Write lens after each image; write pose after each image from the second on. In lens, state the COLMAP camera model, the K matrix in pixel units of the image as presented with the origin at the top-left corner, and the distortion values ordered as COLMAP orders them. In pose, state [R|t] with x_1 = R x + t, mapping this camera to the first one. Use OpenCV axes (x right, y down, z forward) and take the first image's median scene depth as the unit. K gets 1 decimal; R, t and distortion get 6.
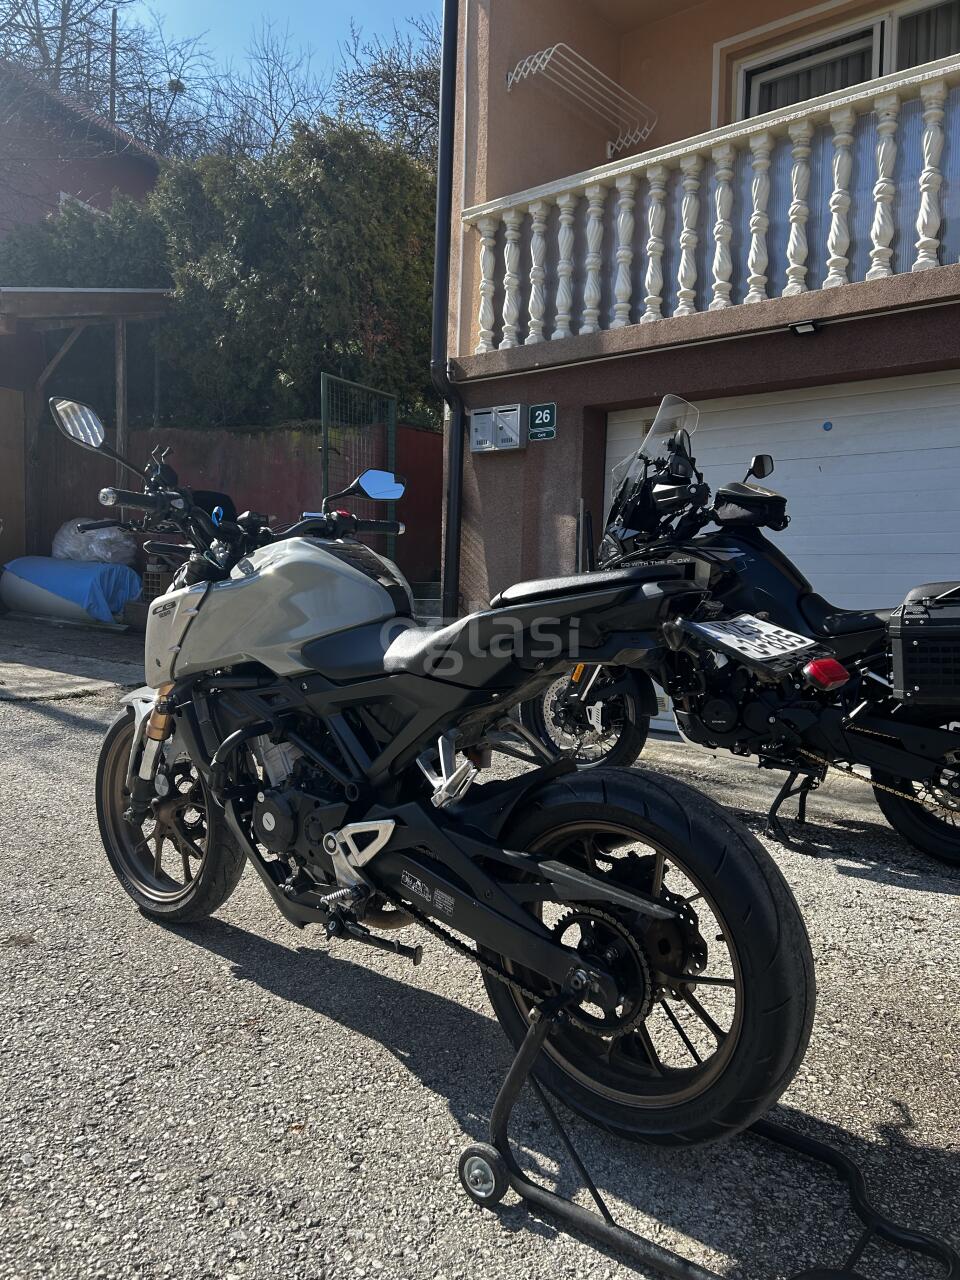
lens RADIAL K [[960.4, 0, 499.3], [0, 960.4, 661.5], [0, 0, 1]] dist [0.051076, -0.056994]
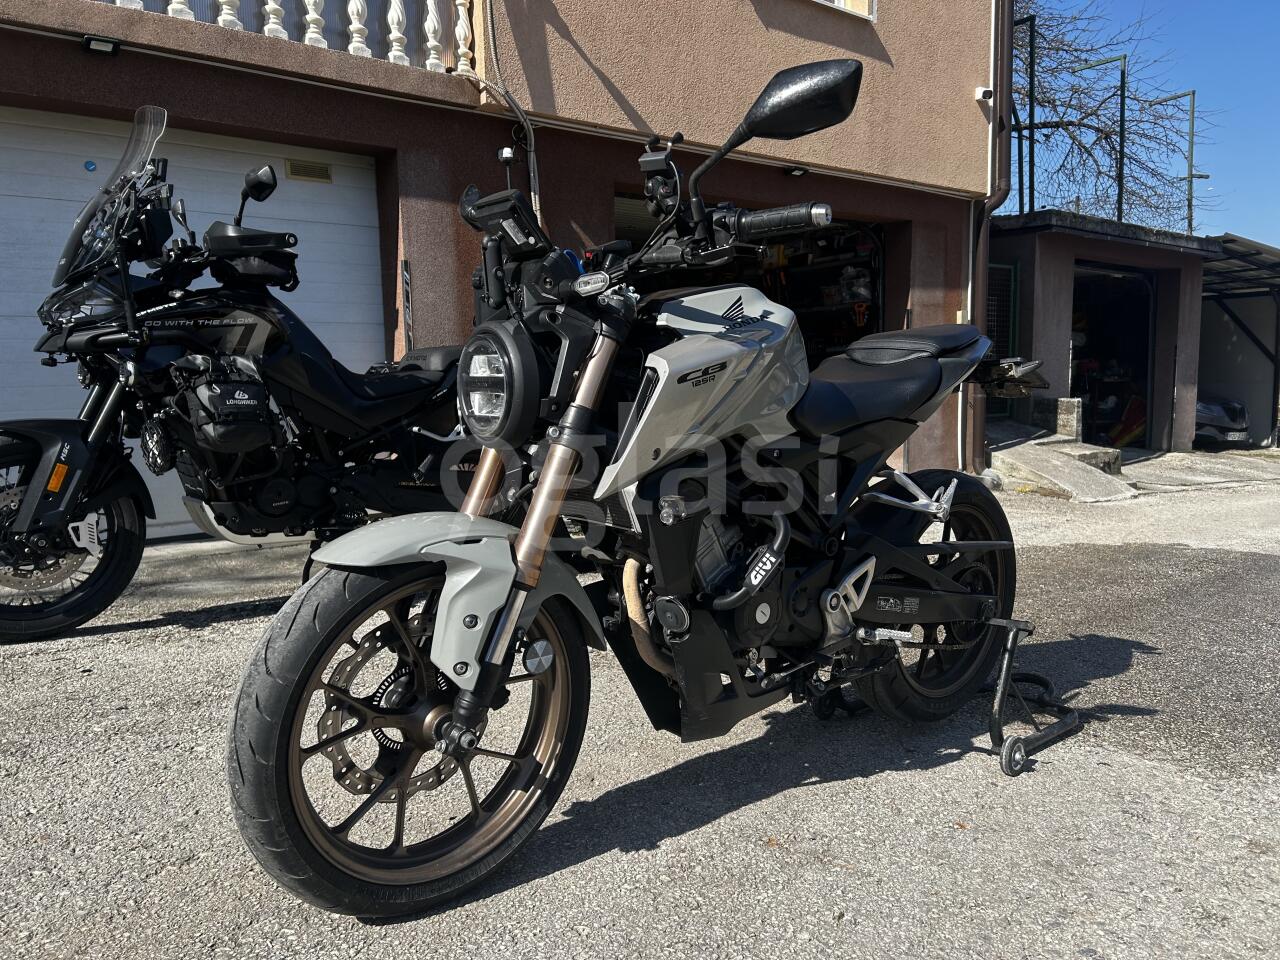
lens RADIAL K [[960.4, 0, 649.0], [0, 960.4, 478.8], [0, 0, 1]] dist [0.051076, -0.056994]
pose [[0.164282, -0.143286, 0.975951, -0.484298], [0.089124, 0.987503, 0.129980, -0.038185], [-0.982379, 0.065627, 0.174999, 0.404978]]
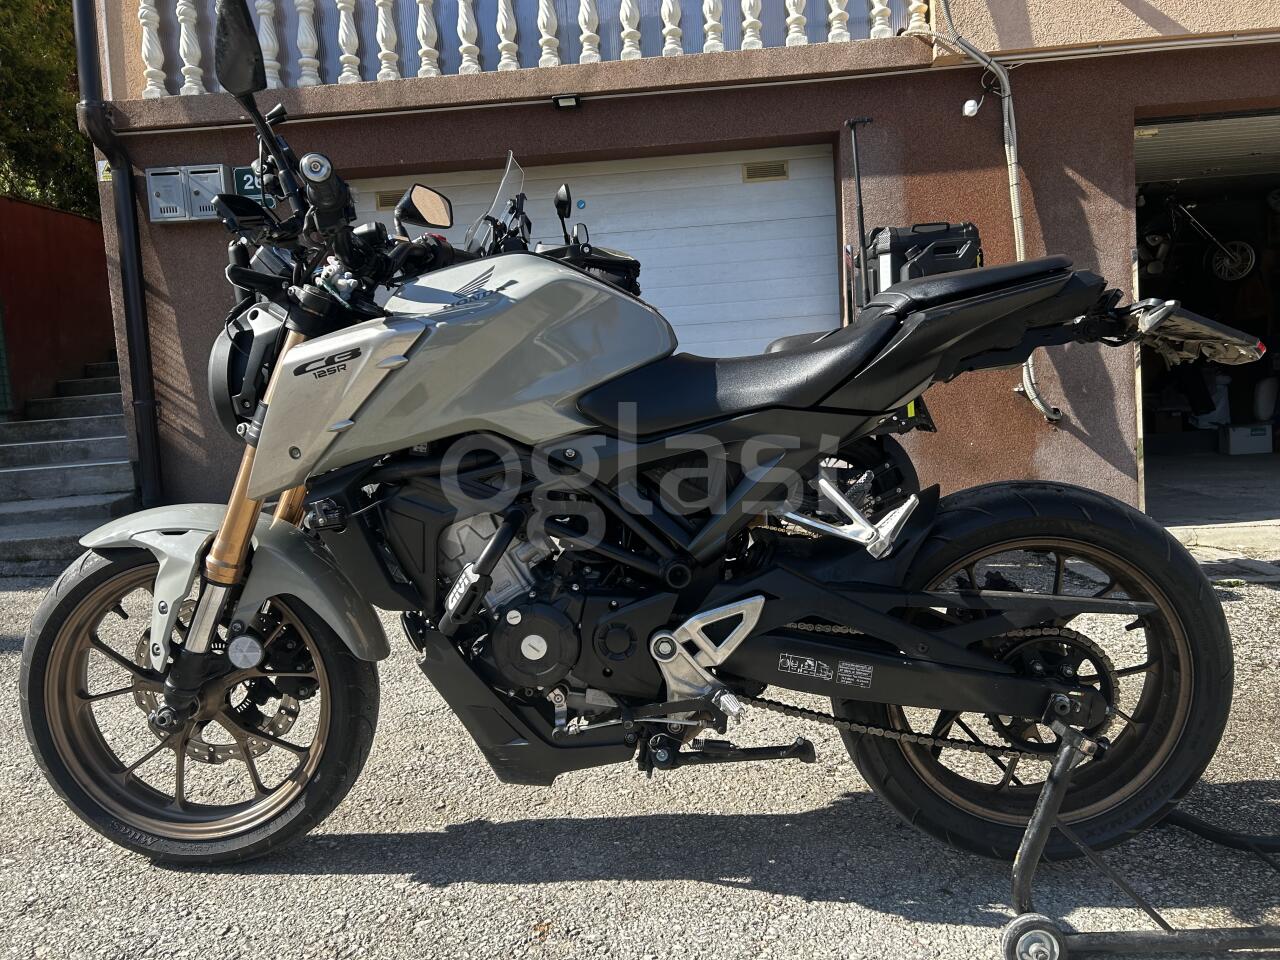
lens RADIAL K [[960.4, 0, 652.5], [0, 960.4, 473.9], [0, 0, 1]] dist [0.051076, -0.056994]
pose [[0.788855, -0.133255, 0.599959, -0.257543], [0.129763, 0.990317, 0.049337, 0.002464], [-0.600724, 0.038933, 0.798508, 0.147621]]
